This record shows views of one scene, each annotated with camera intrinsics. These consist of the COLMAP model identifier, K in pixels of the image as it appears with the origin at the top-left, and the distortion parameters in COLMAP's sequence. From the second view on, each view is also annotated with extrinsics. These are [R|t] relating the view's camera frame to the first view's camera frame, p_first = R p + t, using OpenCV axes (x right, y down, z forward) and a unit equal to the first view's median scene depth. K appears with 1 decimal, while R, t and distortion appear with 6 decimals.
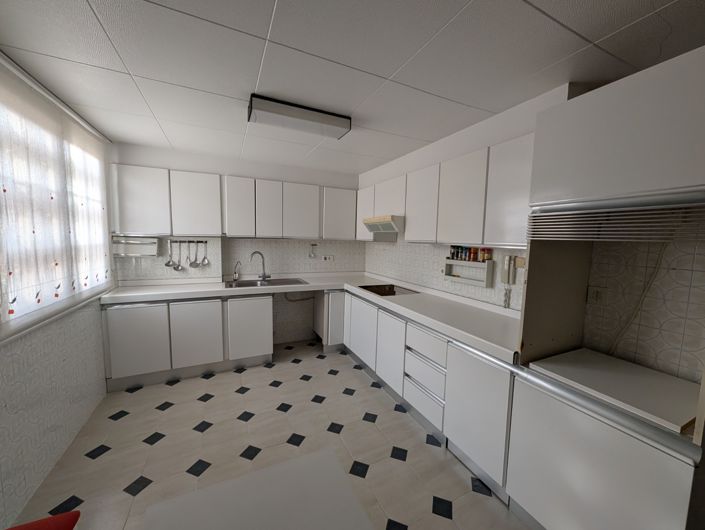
lens RADIAL K [[270.6, 0, 352.5], [0, 270.6, 265.0], [0, 0, 1]] dist [-0.000298, -0.000043]
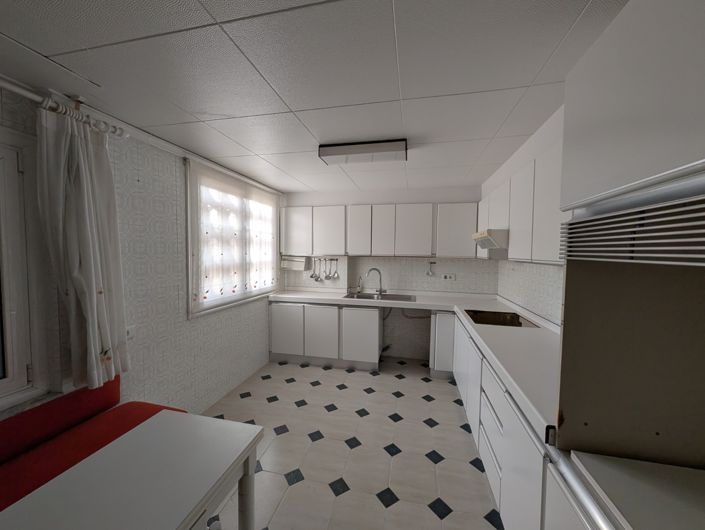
lens RADIAL K [[270.6, 0, 352.5], [0, 270.6, 265.0], [0, 0, 1]] dist [-0.000298, -0.000043]
pose [[0.787580, 0.015731, -0.616012, 0.304334], [-0.054218, 0.997566, -0.043843, -0.010283], [0.613823, 0.067929, 0.786516, 0.069848]]
